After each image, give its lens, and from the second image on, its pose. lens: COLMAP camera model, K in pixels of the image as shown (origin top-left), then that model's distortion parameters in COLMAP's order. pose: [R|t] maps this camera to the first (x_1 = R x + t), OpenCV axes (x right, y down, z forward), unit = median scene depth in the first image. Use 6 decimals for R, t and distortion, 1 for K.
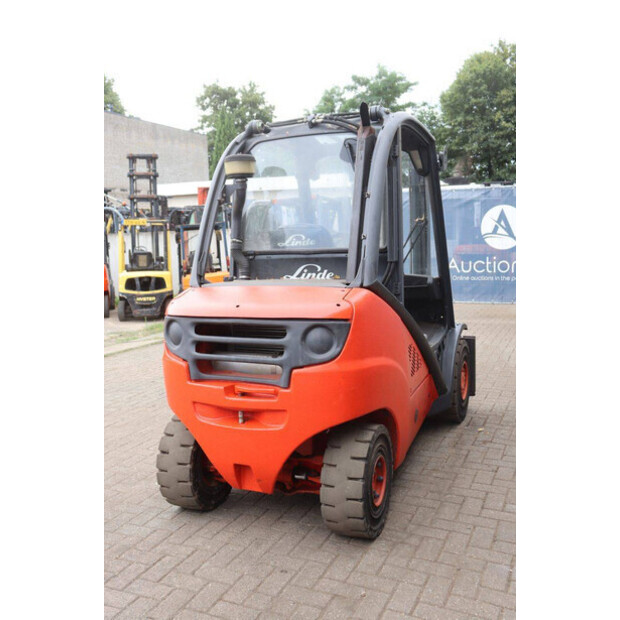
lens RADIAL K [[632.3, 0, 298.4], [0, 632.3, 315.6], [0, 0, 1]] dist [-0.038467, 0.000000]
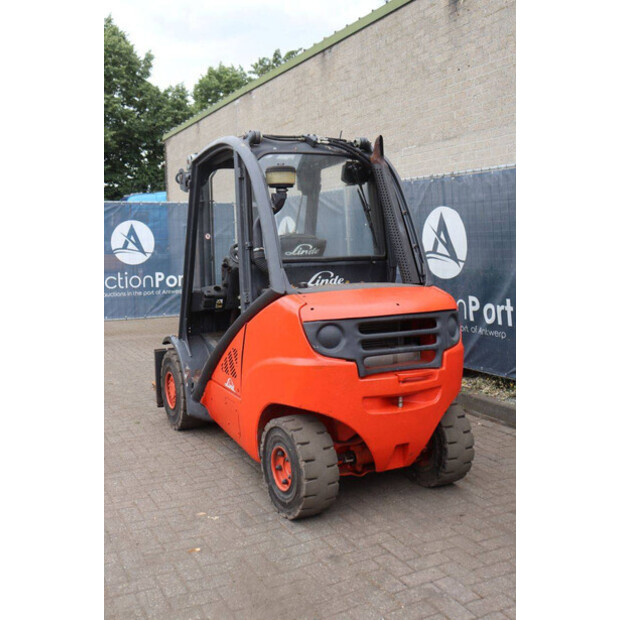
lens RADIAL K [[688.1, 0, 307.6], [0, 688.1, 314.0], [0, 0, 1]] dist [-0.015843, 0.000000]
pose [[0.610122, -0.062223, 0.789861, -0.978277], [0.094863, 0.995477, 0.005145, -0.016446], [-0.786608, 0.071790, 0.613265, 0.302670]]
